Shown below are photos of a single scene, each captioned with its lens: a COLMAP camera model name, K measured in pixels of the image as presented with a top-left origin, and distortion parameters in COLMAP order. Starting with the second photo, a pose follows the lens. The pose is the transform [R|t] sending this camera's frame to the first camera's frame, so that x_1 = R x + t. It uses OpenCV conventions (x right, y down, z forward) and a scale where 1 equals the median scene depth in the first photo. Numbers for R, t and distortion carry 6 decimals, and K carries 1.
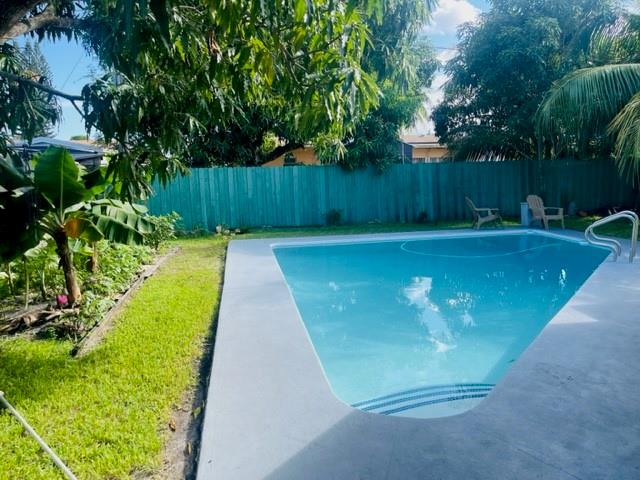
lens RADIAL K [[488.3, 0, 318.2], [0, 488.3, 246.2], [0, 0, 1]] dist [0.113127, -0.147890]
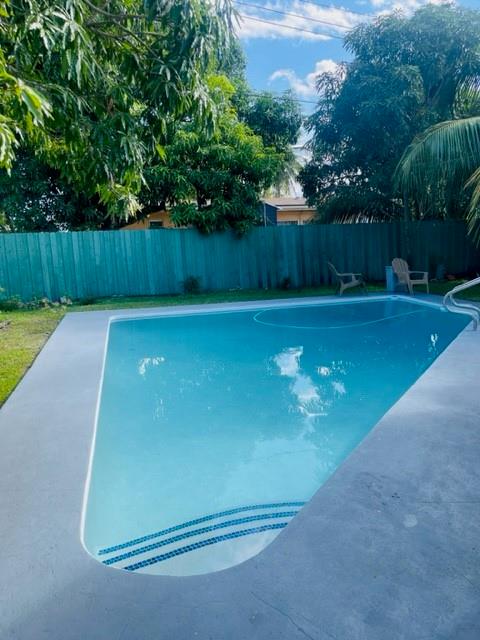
lens RADIAL K [[488.3, 0, 240.0], [0, 488.3, 320.0], [0, 0, 1]] dist [0.113127, -0.147890]
pose [[0.997745, -0.020719, 0.063842, 0.067976], [0.019586, 0.999640, 0.018323, -0.008768], [-0.064199, -0.017031, 0.997792, 0.076197]]
